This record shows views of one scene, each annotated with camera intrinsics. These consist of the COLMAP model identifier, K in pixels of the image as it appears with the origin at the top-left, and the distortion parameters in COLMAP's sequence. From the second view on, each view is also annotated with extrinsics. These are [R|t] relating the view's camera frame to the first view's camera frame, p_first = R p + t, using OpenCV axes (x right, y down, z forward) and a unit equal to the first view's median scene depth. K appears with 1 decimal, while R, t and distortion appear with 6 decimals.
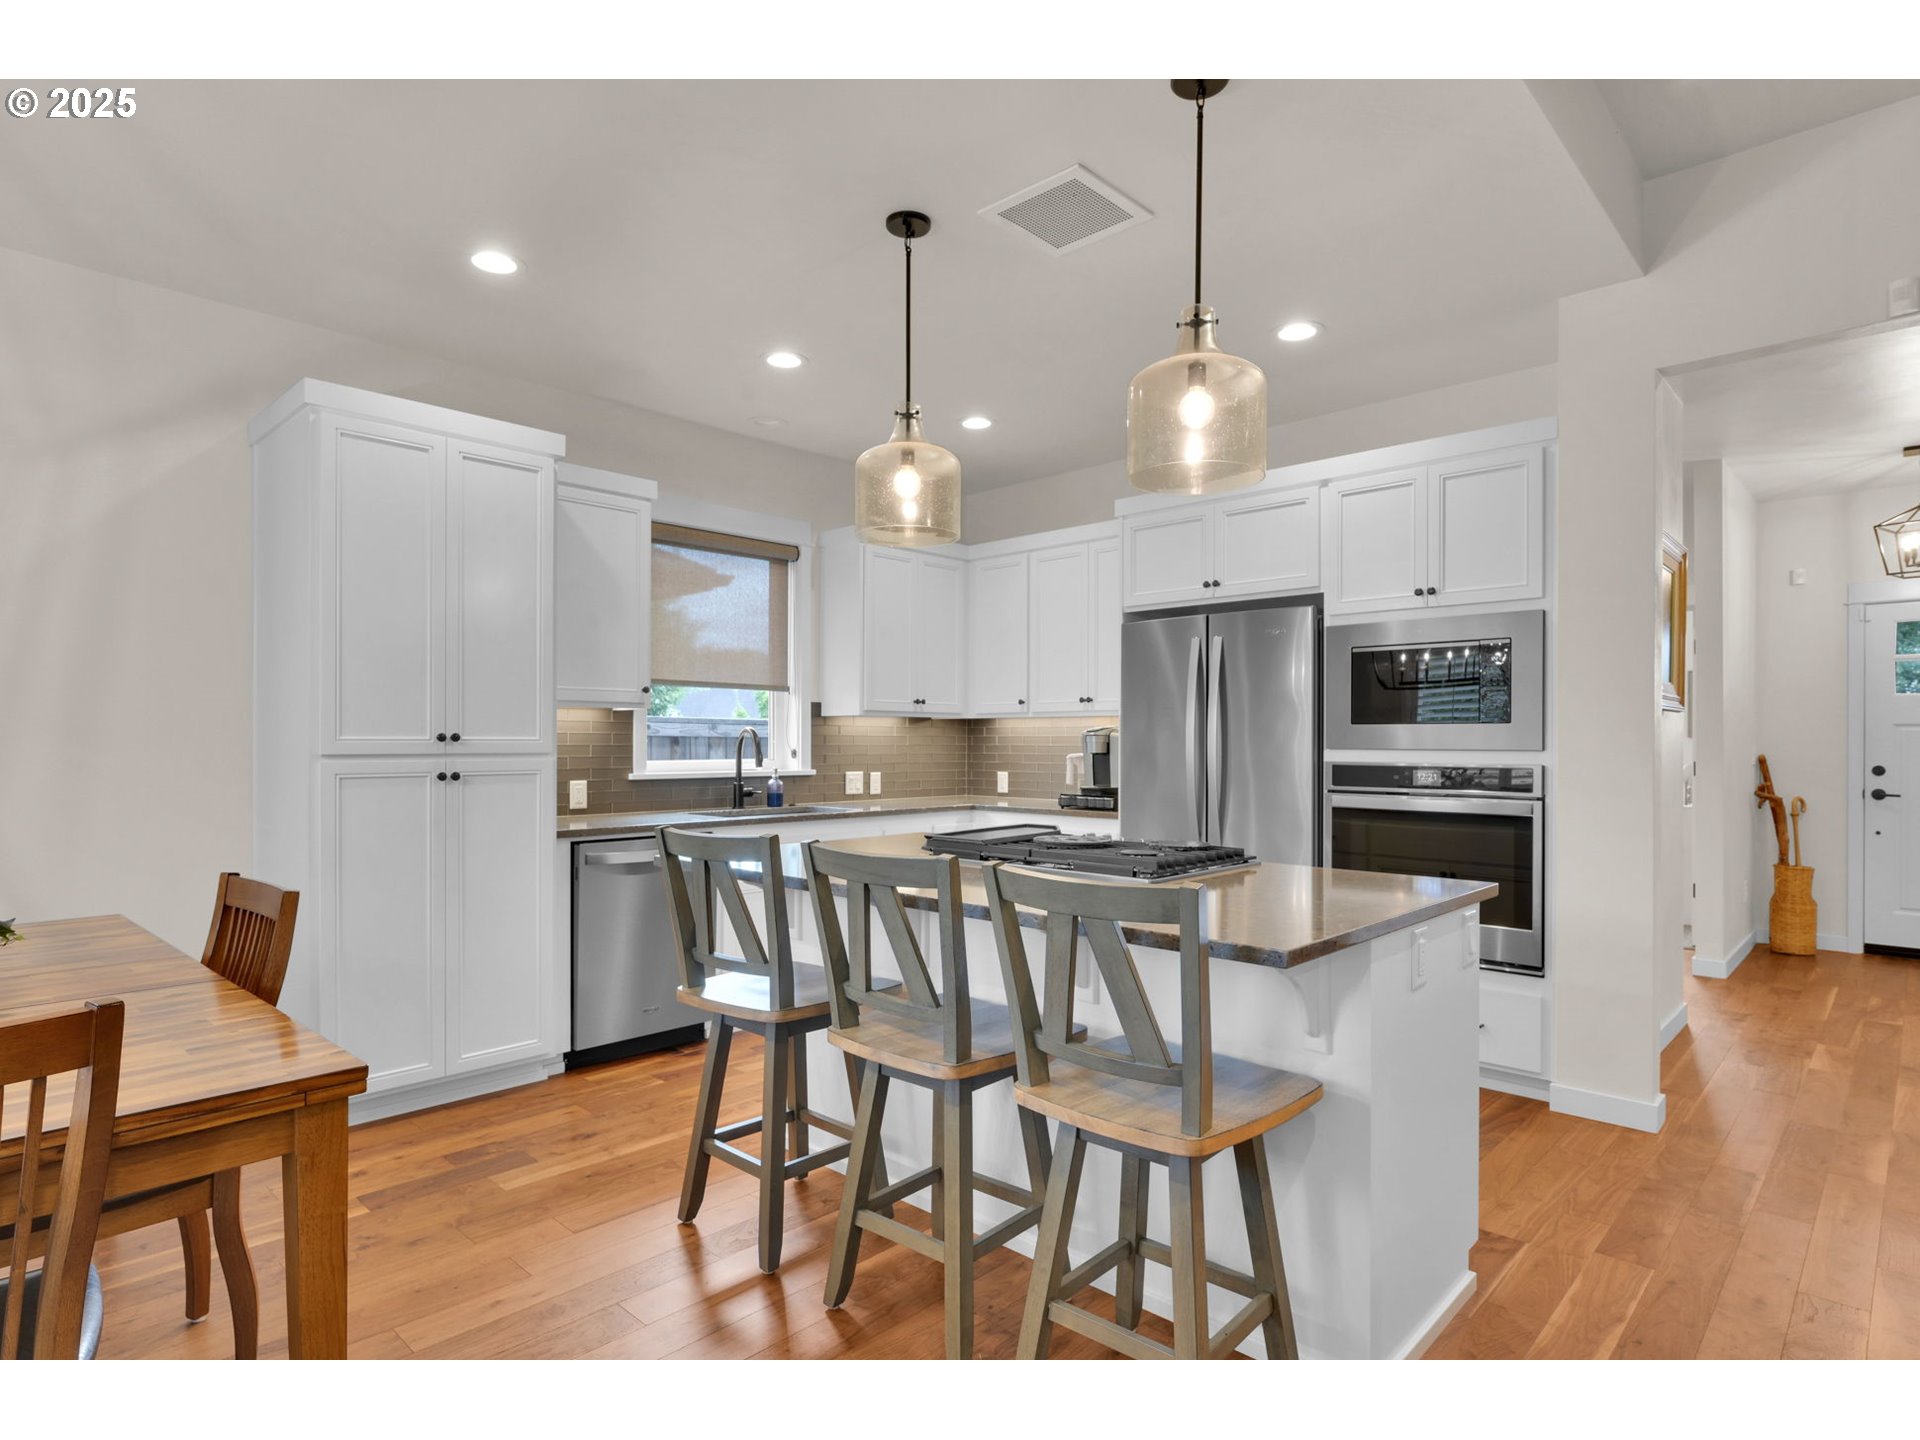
lens RADIAL K [[1027.8, 0, 955.8], [0, 1027.8, 737.2], [0, 0, 1]] dist [-0.003502, 0.000100]
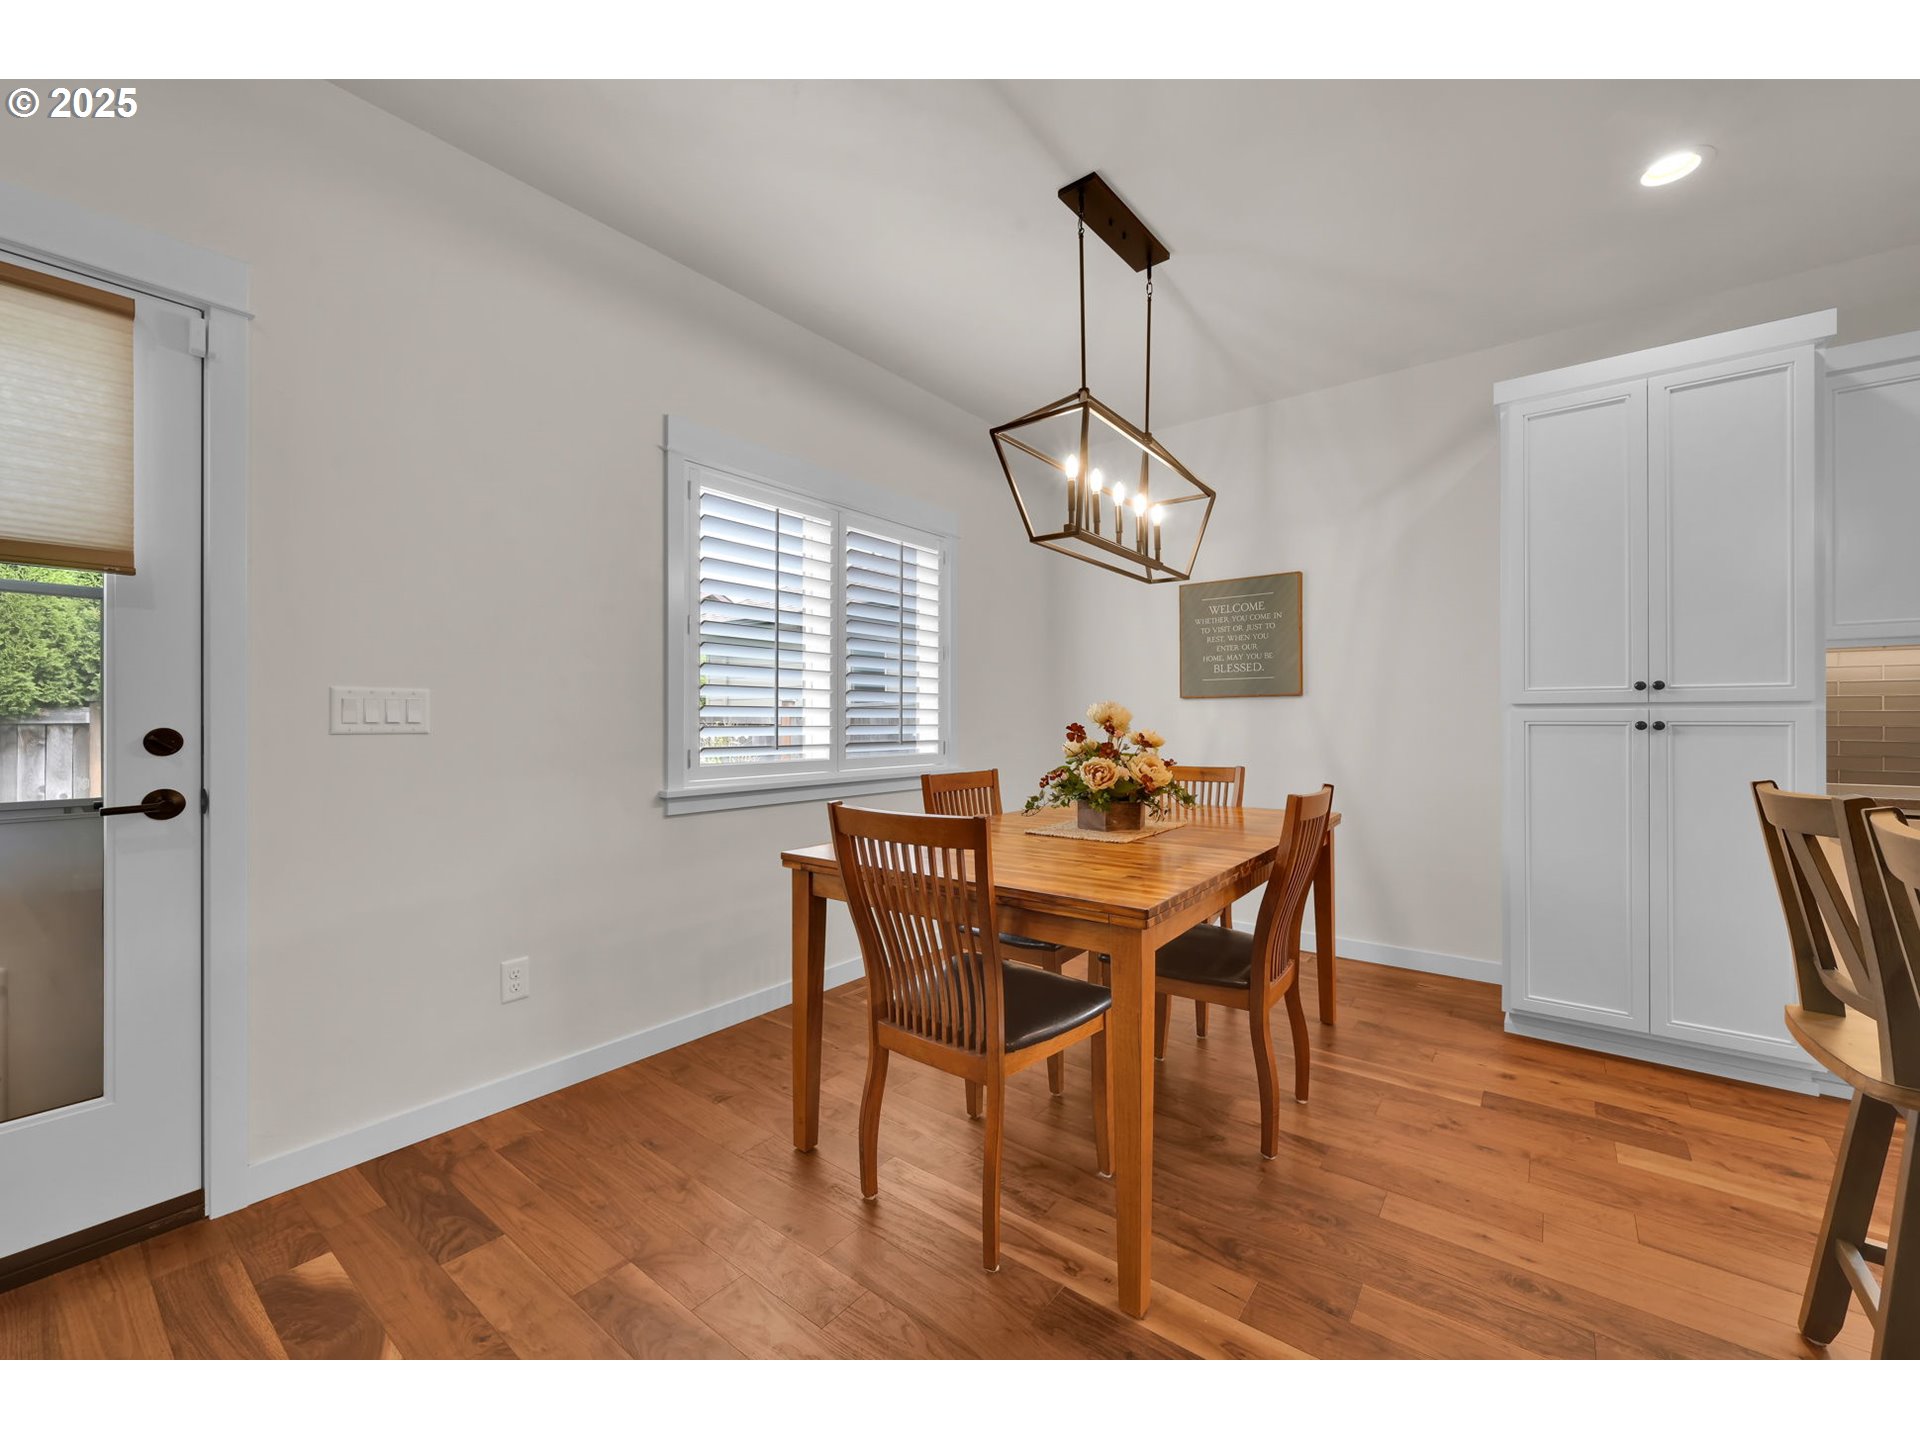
lens RADIAL K [[765.3, 0, 958.1], [0, 765.3, 715.5], [0, 0, 1]] dist [-0.001576, -0.000300]
pose [[0.096317, -0.007619, -0.995322, 0.120238], [0.003511, 0.999967, -0.007315, 0.023164], [0.995345, -0.002791, 0.096340, 0.204812]]
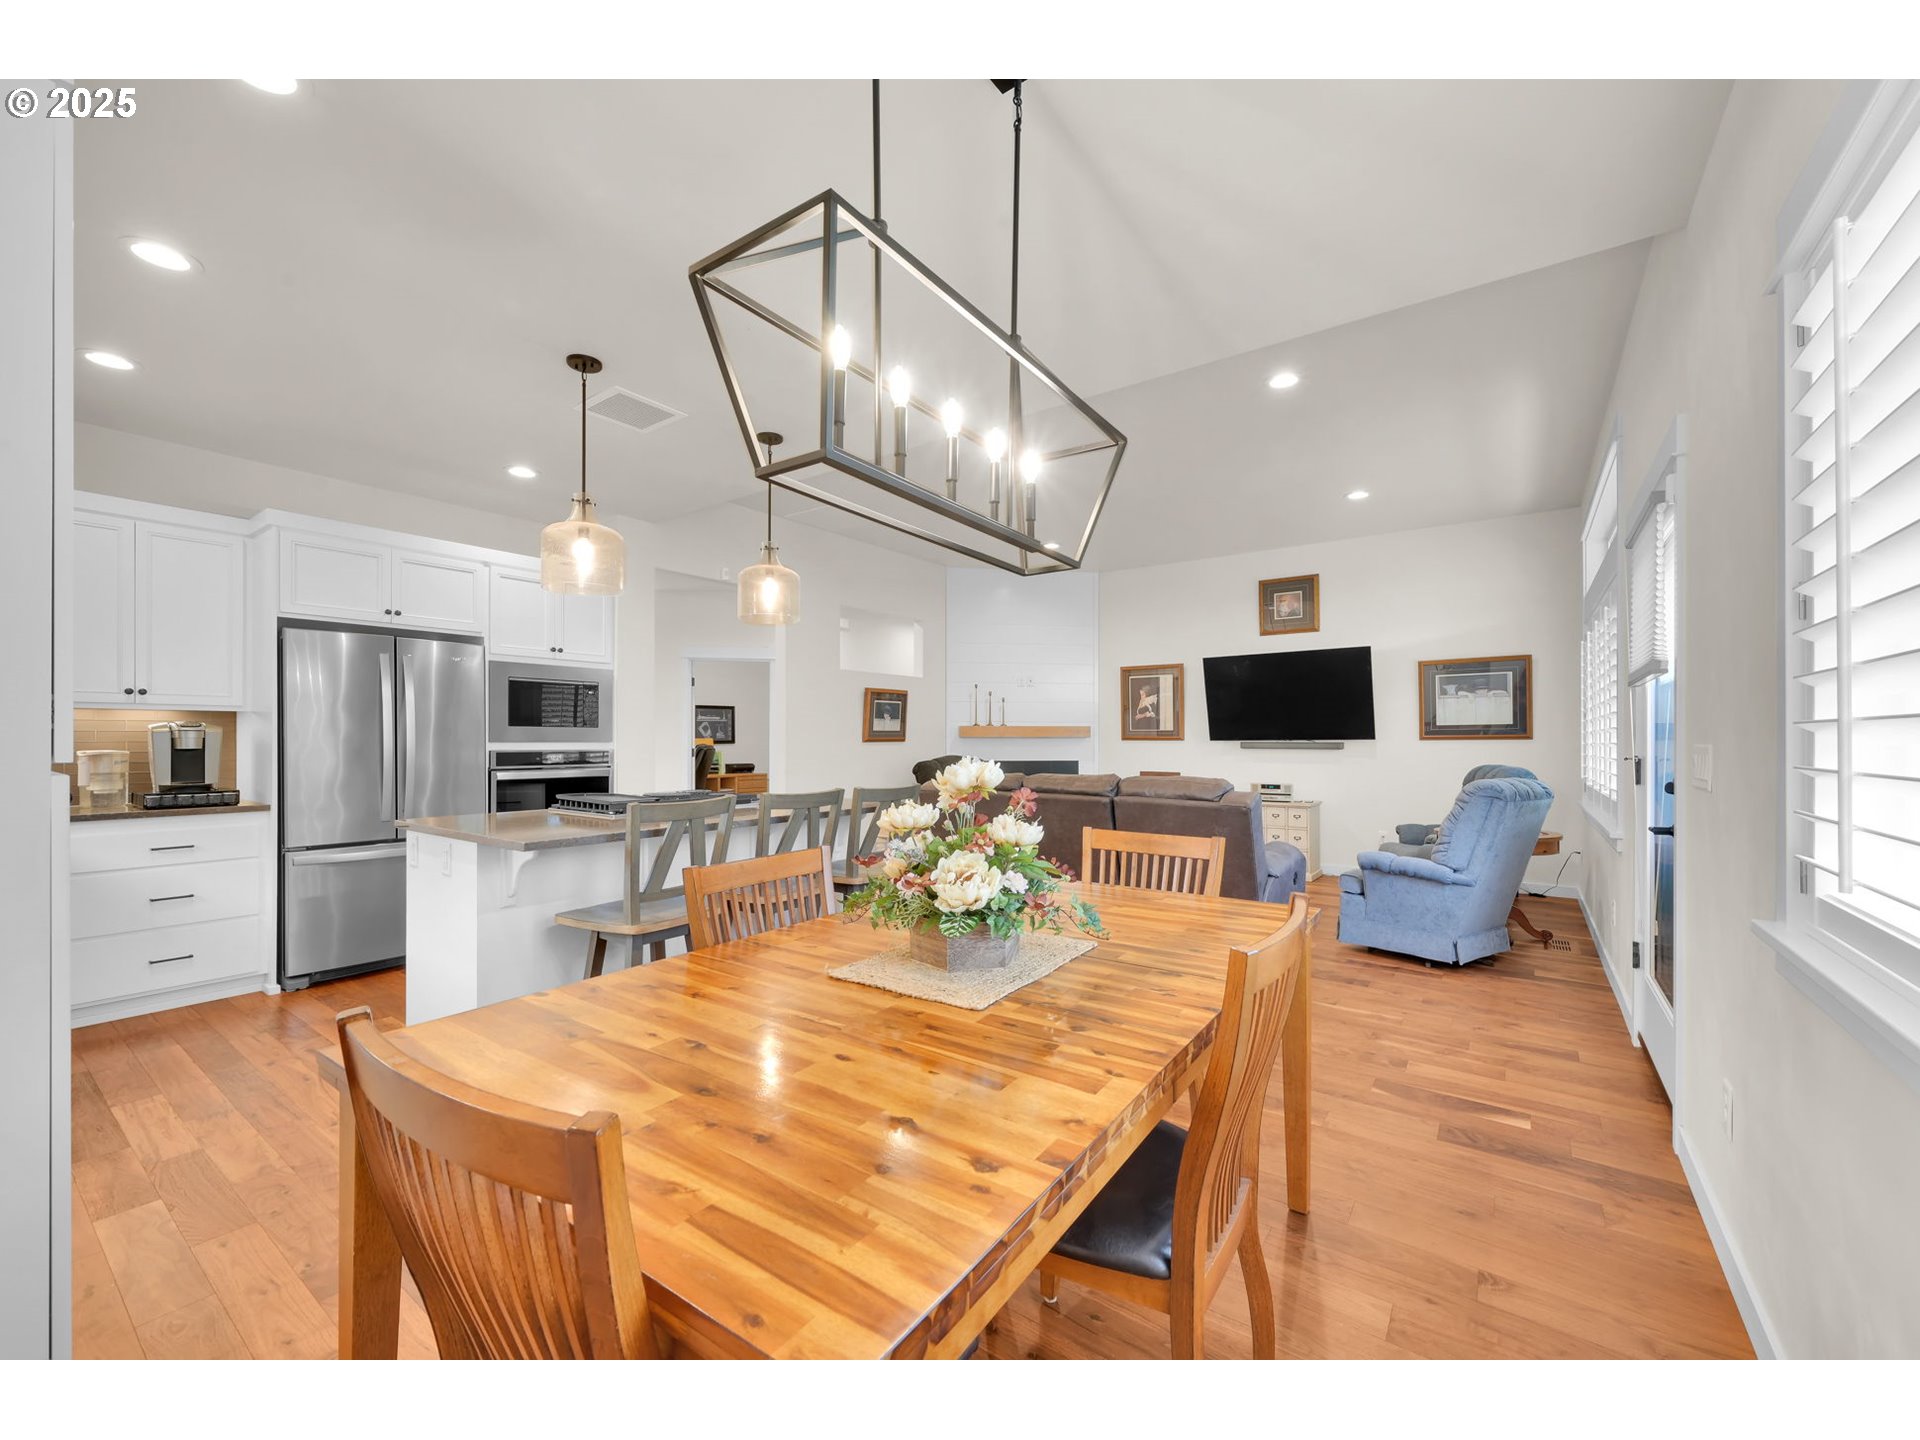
lens RADIAL K [[774.0, 0, 954.4], [0, 774.0, 742.6], [0, 0, 1]] dist [0.000053, 0.000019]
pose [[-0.130516, -0.006304, 0.991426, -0.736062], [-0.006446, 0.999964, 0.005509, 0.001328], [-0.991425, -0.005672, -0.130552, 0.410633]]
